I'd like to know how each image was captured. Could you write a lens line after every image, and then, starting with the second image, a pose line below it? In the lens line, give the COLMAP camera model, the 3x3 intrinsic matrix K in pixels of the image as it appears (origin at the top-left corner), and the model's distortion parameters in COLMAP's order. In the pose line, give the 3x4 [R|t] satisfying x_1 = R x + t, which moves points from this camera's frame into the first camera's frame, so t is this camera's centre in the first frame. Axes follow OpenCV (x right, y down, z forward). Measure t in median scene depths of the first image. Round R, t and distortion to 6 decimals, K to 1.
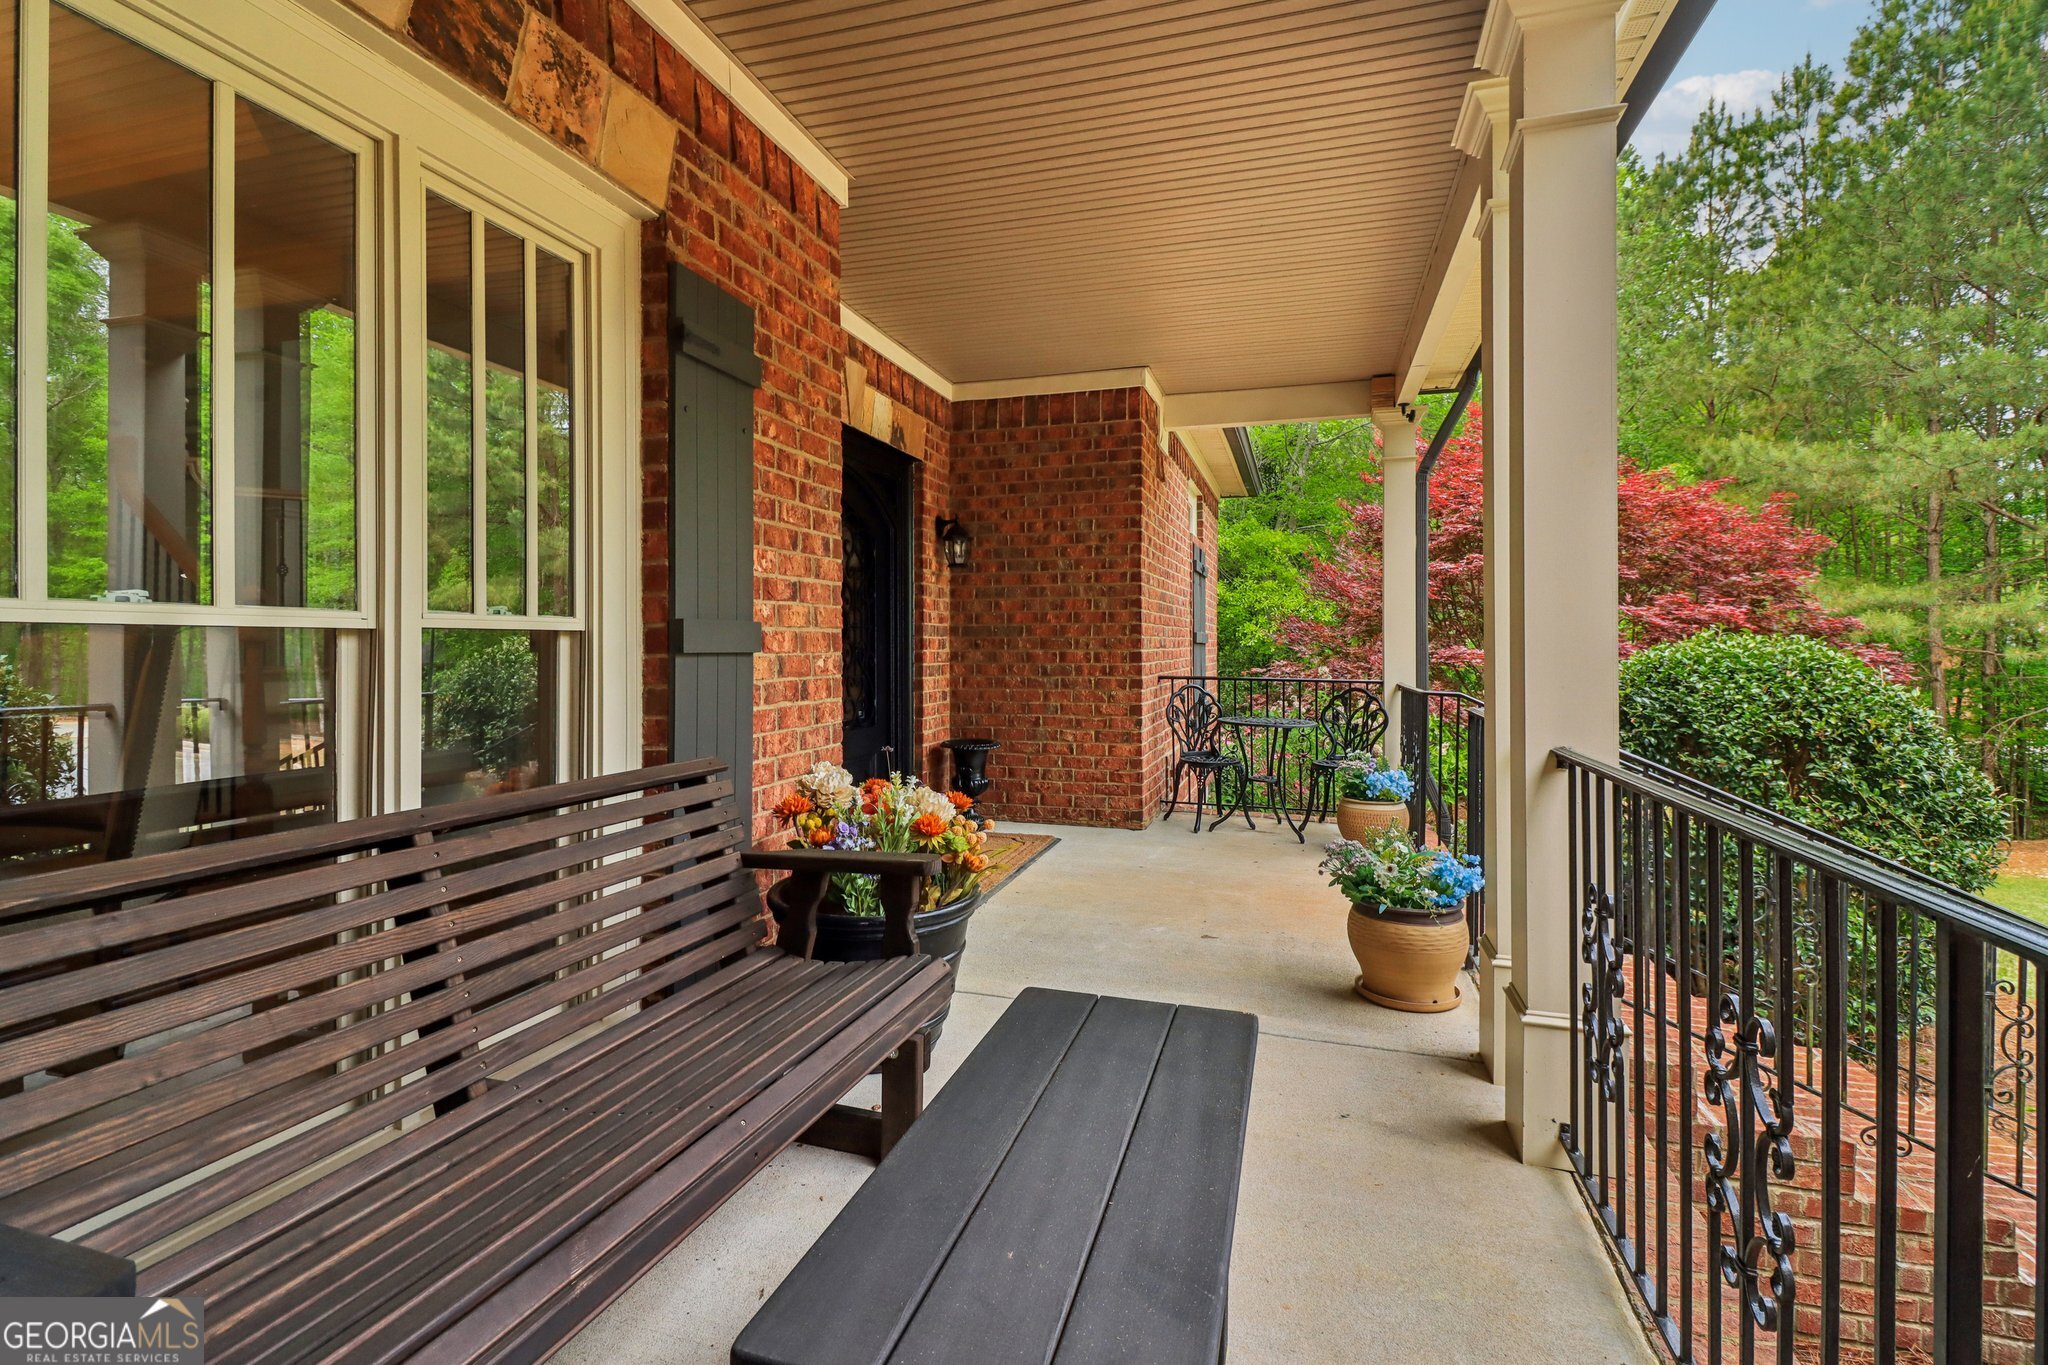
lens RADIAL K [[951.2, 0, 1032.1], [0, 951.2, 650.1], [0, 0, 1]] dist [0.024292, -0.012128]
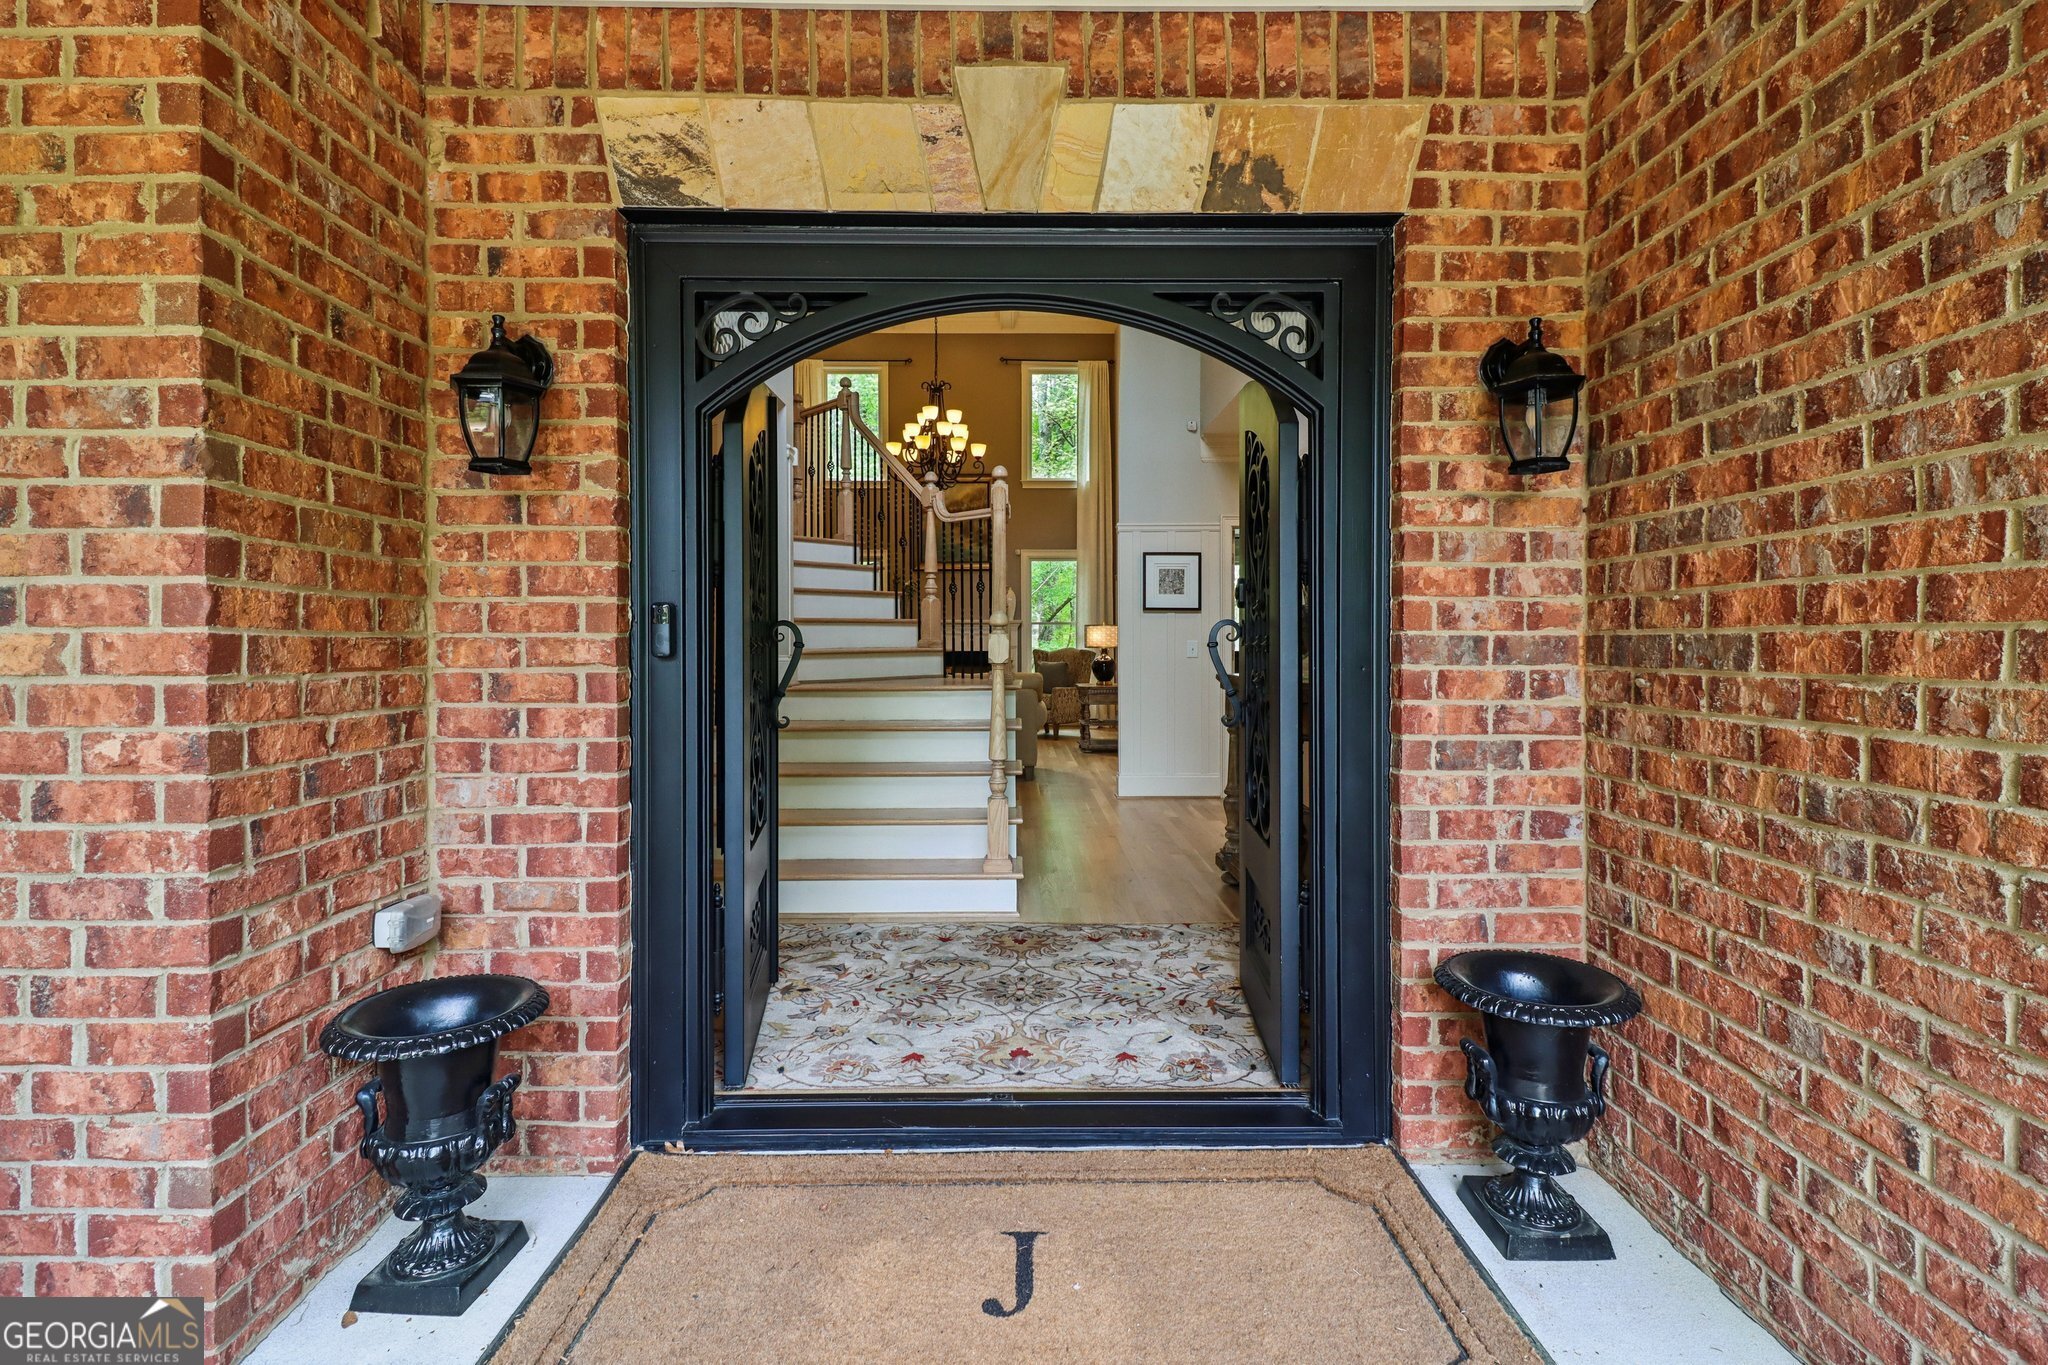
lens RADIAL K [[957.7, 0, 1025.6], [0, 957.7, 649.0], [0, 0, 1]] dist [0.023833, -0.011484]
pose [[0.287198, 0.007362, -0.957843, 0.210025], [-0.002342, 0.999973, 0.006984, -0.022853], [0.957868, 0.000237, 0.287207, 0.713850]]
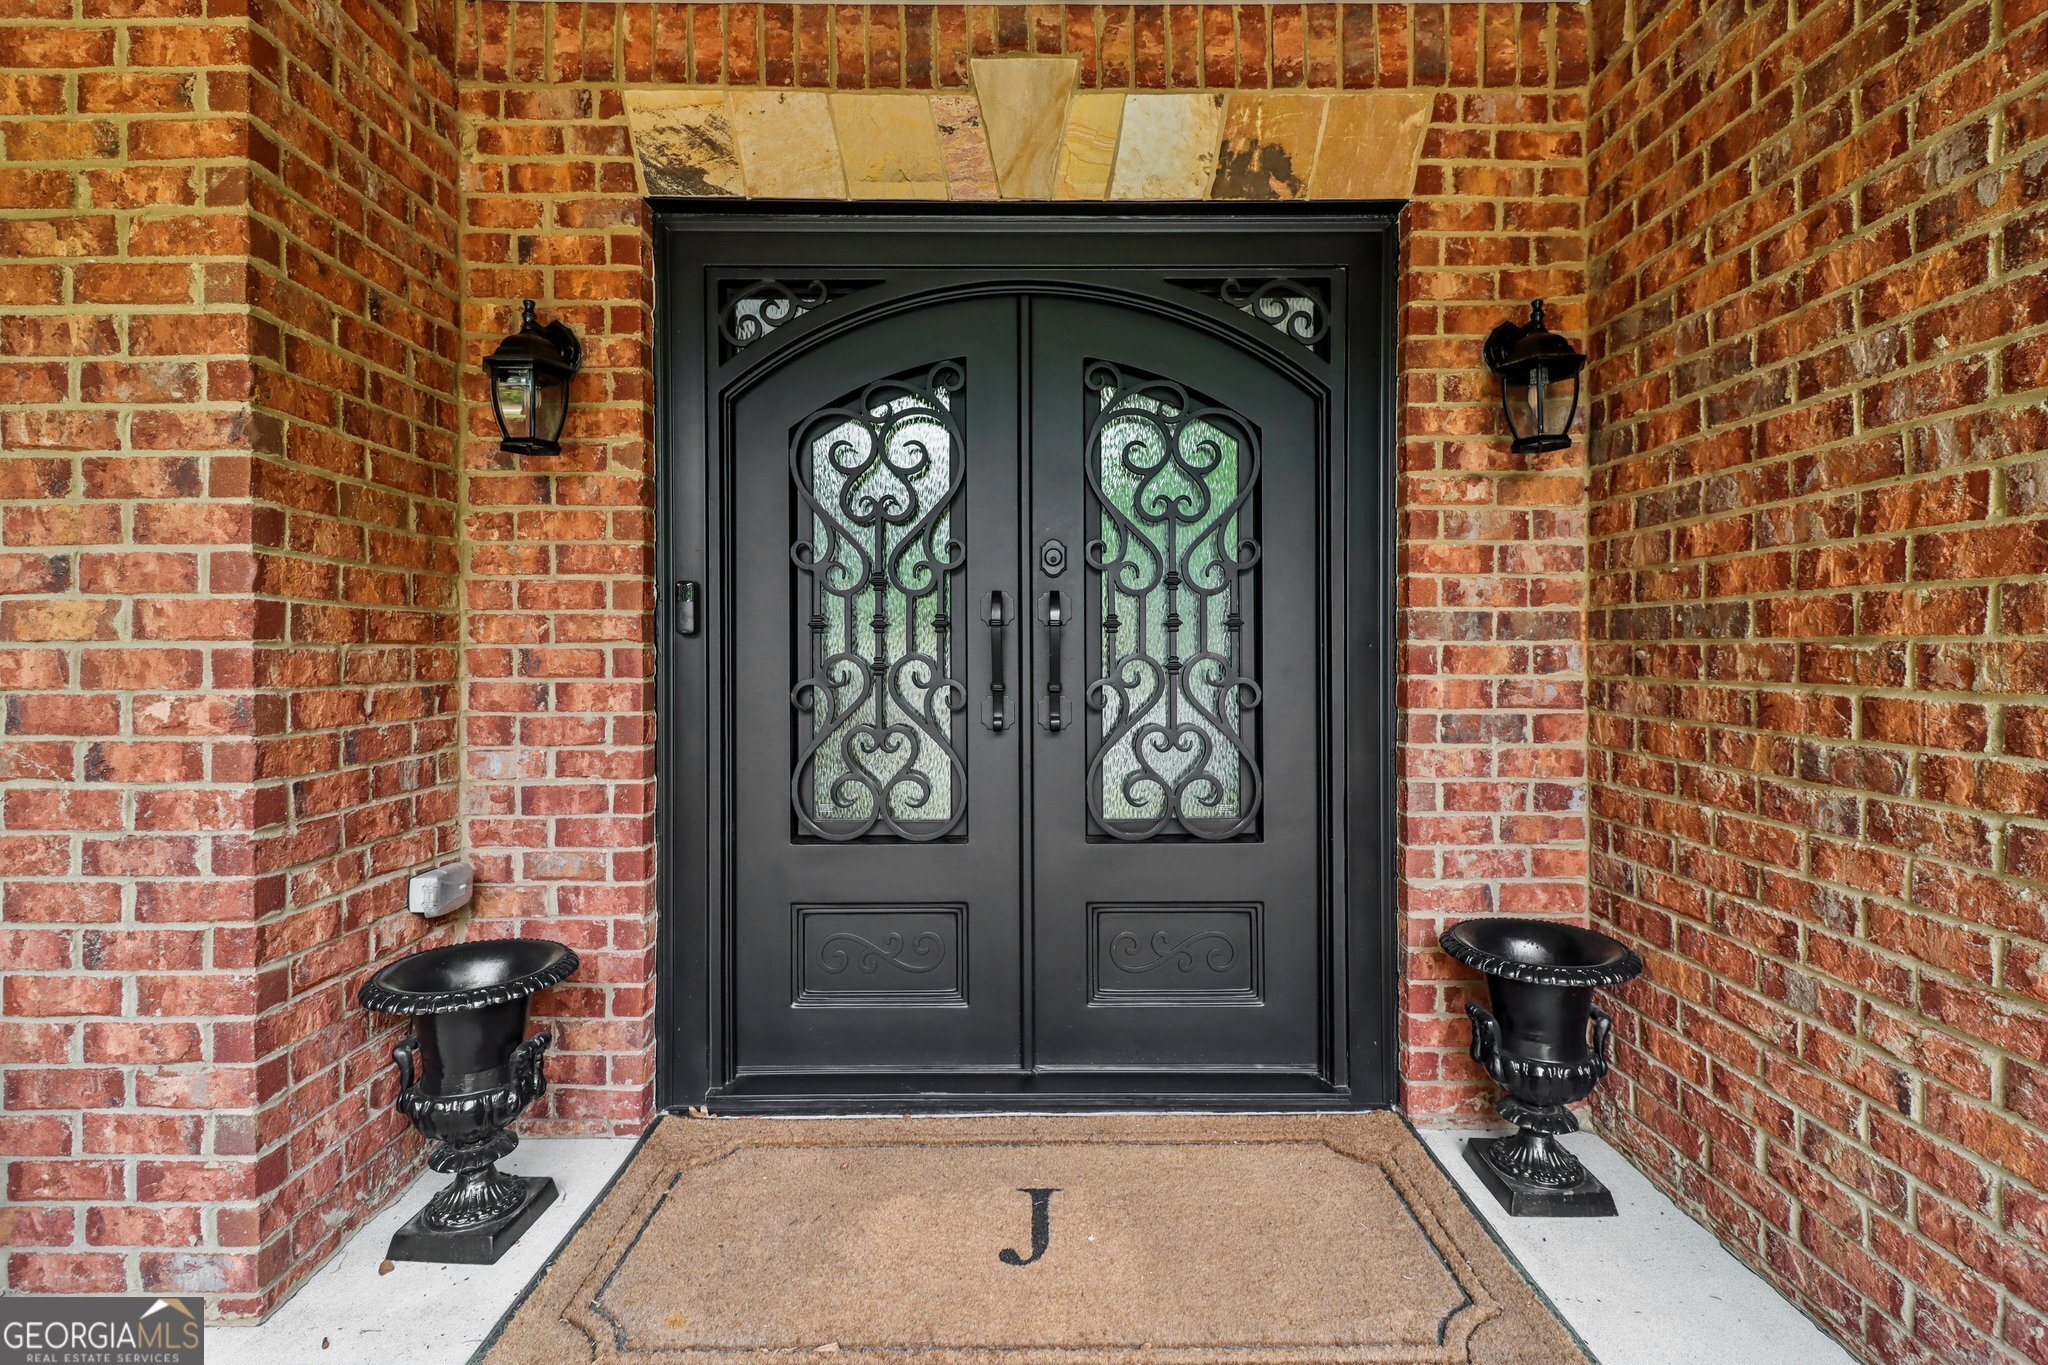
lens RADIAL K [[951.2, 0, 1032.1], [0, 951.2, 650.1], [0, 0, 1]] dist [0.024292, -0.012128]
pose [[0.281573, 0.002784, -0.959536, 0.216652], [-0.001198, 0.999996, 0.002549, -0.011171], [0.959539, 0.000432, 0.281575, 0.710889]]
